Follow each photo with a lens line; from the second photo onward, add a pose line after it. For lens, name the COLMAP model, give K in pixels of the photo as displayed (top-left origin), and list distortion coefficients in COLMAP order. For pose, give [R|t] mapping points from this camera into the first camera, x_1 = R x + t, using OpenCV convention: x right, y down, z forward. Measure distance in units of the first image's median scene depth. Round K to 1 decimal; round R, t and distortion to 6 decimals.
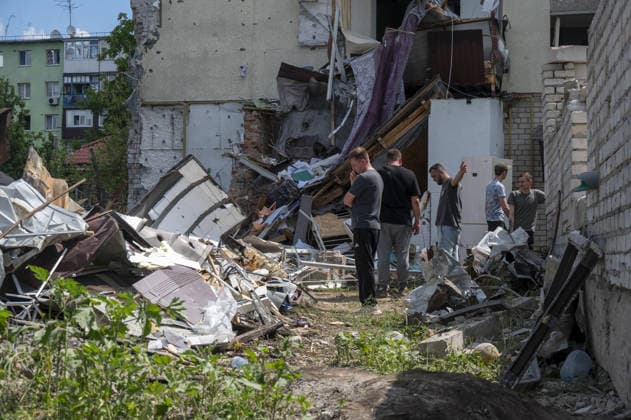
lens RADIAL K [[1714.8, 0, 315.5], [0, 1714.8, 210.0], [0, 0, 1]] dist [0.012000, -0.325266]
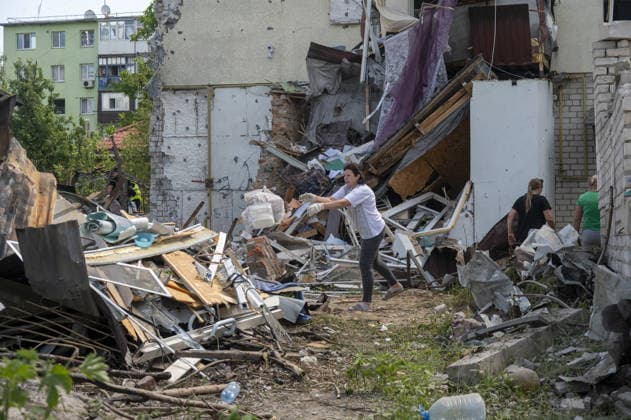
lens RADIAL K [[1714.8, 0, 315.5], [0, 1714.8, 210.0], [0, 0, 1]] dist [0.012000, -0.325266]
pose [[0.999389, -0.006070, -0.034427, 0.013661], [0.006505, 0.999900, 0.012529, -0.007215], [0.034347, -0.012745, 0.999329, 0.077220]]
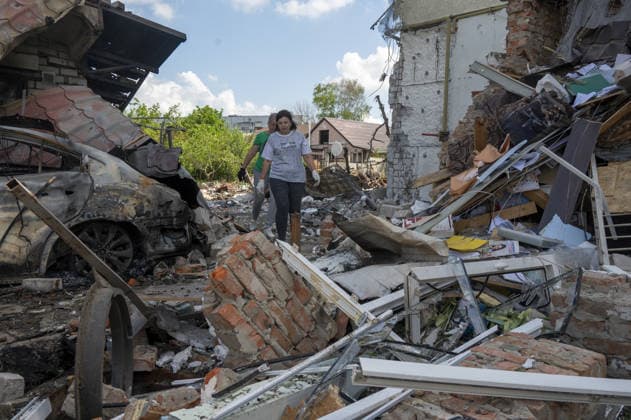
lens RADIAL K [[568.8, 0, 315.5], [0, 568.8, 210.0], [0, 0, 1]] dist [0.003511, -0.013167]
pose [[0.825211, 0.047630, -0.562813, 0.021442], [-0.010189, 0.997531, 0.069480, 0.005686], [0.564733, -0.051601, 0.823659, 0.795437]]
